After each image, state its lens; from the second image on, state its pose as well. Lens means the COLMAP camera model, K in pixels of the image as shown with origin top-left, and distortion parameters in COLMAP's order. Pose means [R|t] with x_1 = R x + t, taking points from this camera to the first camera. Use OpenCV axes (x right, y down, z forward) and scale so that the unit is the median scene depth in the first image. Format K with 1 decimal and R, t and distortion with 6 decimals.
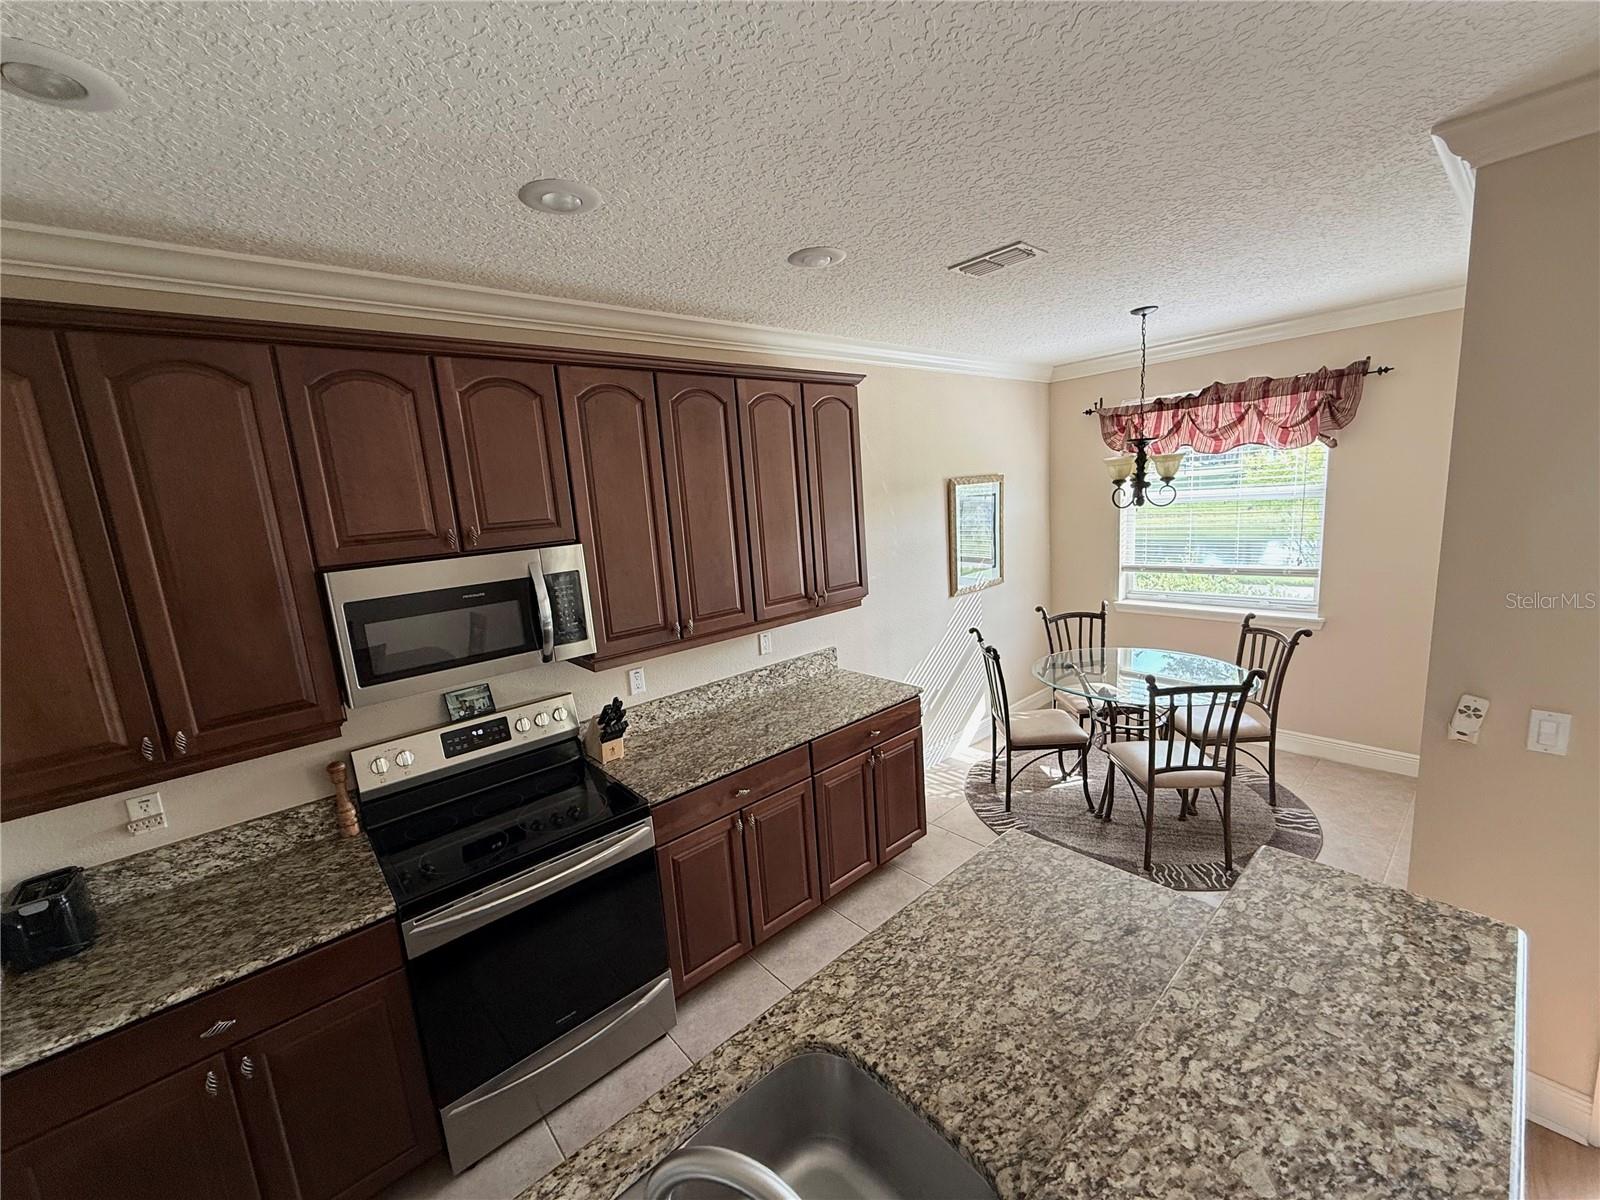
lens RADIAL K [[635.9, 0, 794.0], [0, 635.9, 601.6], [0, 0, 1]] dist [0.000605, -0.000058]
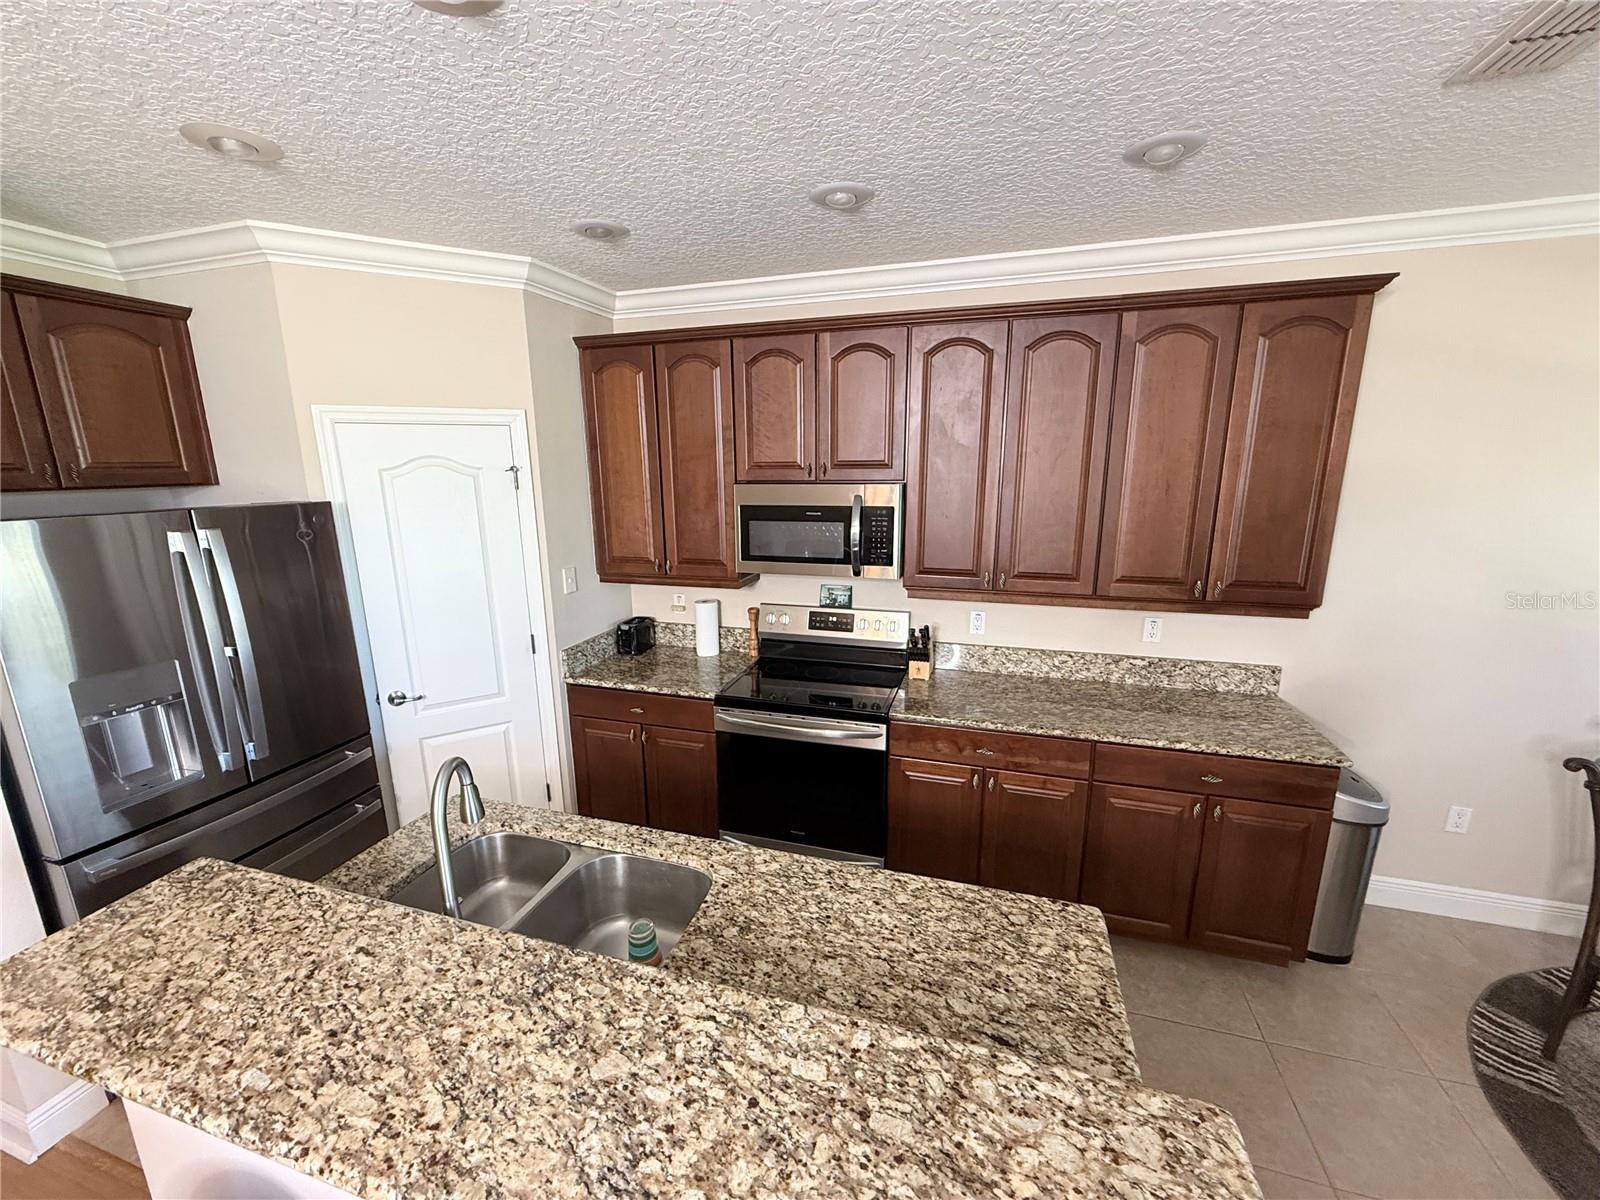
lens RADIAL K [[635.9, 0, 796.7], [0, 635.9, 601.4], [0, 0, 1]] dist [0.000605, -0.000058]
pose [[0.523594, 0.249650, -0.814570, 0.442759], [-0.173759, 0.967299, 0.184769, -0.051372], [0.834061, 0.044794, 0.549851, 0.165362]]
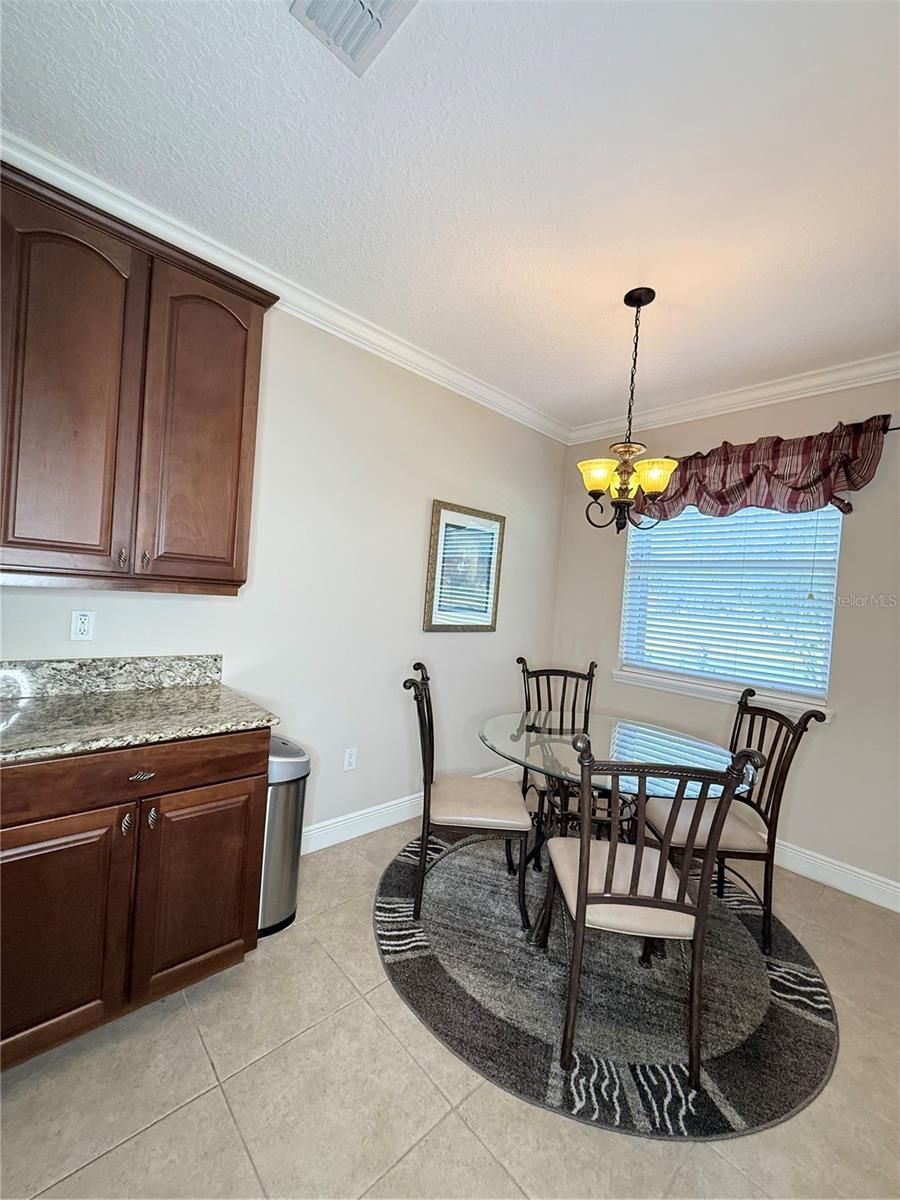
lens RADIAL K [[477.0, 0, 449.7], [0, 477.0, 603.7], [0, 0, 1]] dist [0.000605, -0.000058]
pose [[0.988846, 0.144942, 0.034294, 0.388489], [-0.138021, 0.978257, -0.154798, 0.078027], [-0.055985, 0.148338, 0.987351, 0.517887]]
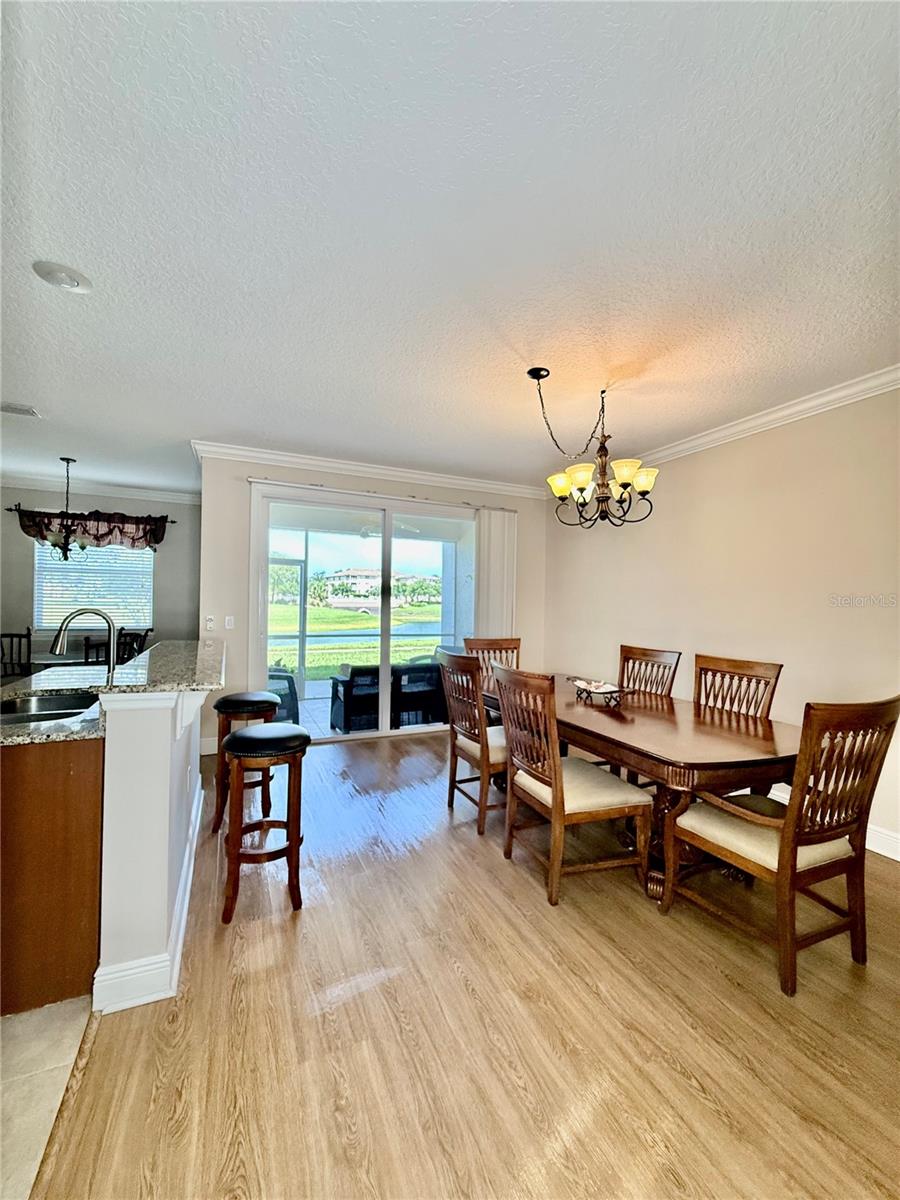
lens RADIAL K [[477.0, 0, 457.0], [0, 477.0, 601.1], [0, 0, 1]] dist [0.000605, -0.000058]
pose [[0.266443, 0.079952, 0.960529, -0.560294], [0.131634, 0.984198, -0.118437, 0.328914], [-0.954820, 0.157995, 0.251708, -0.481135]]
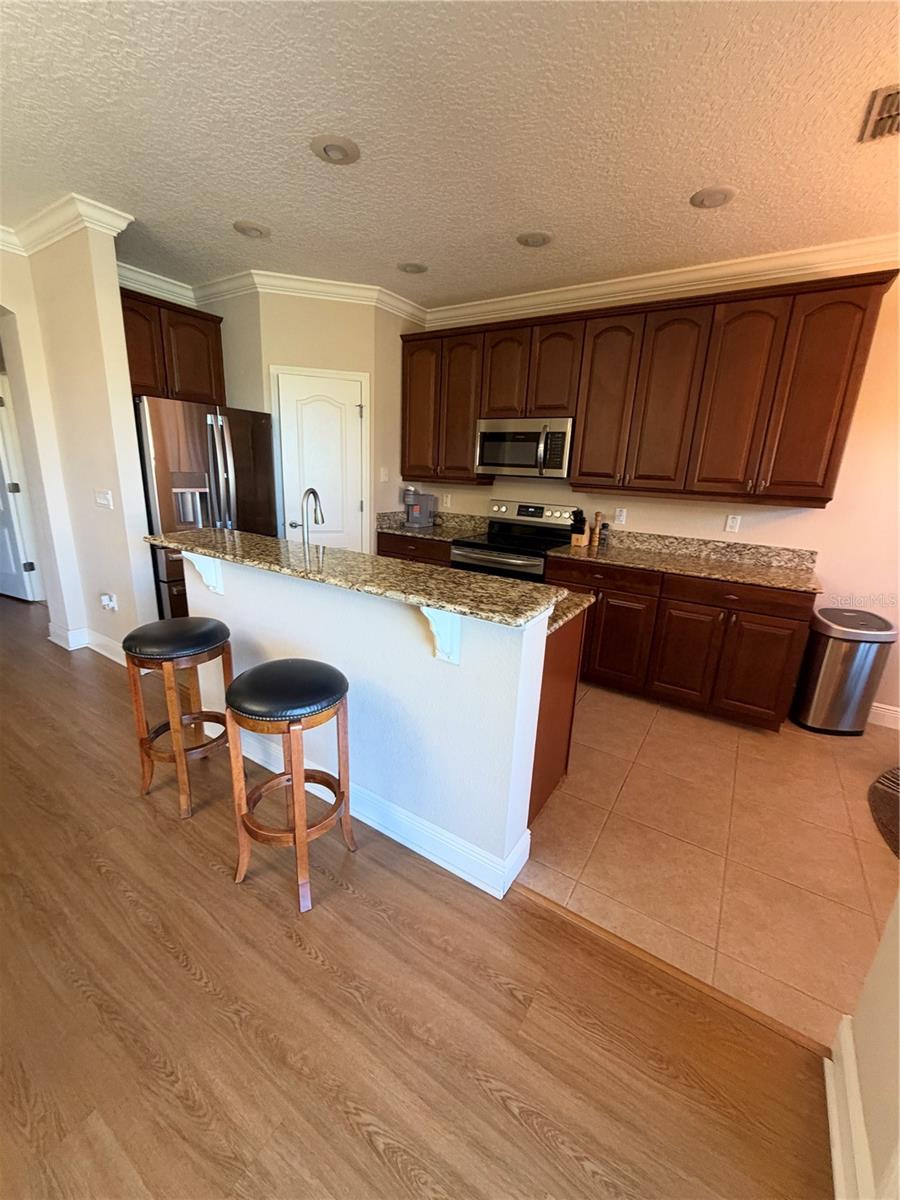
lens RADIAL K [[477.5, 0, 452.0], [0, 477.5, 597.3], [0, 0, 1]] dist [-0.003017, -0.000394]
pose [[0.275284, 0.332808, -0.901919, 0.829377], [-0.227458, 0.934077, 0.275249, 0.078965], [0.934067, 0.129377, 0.332836, 0.191990]]
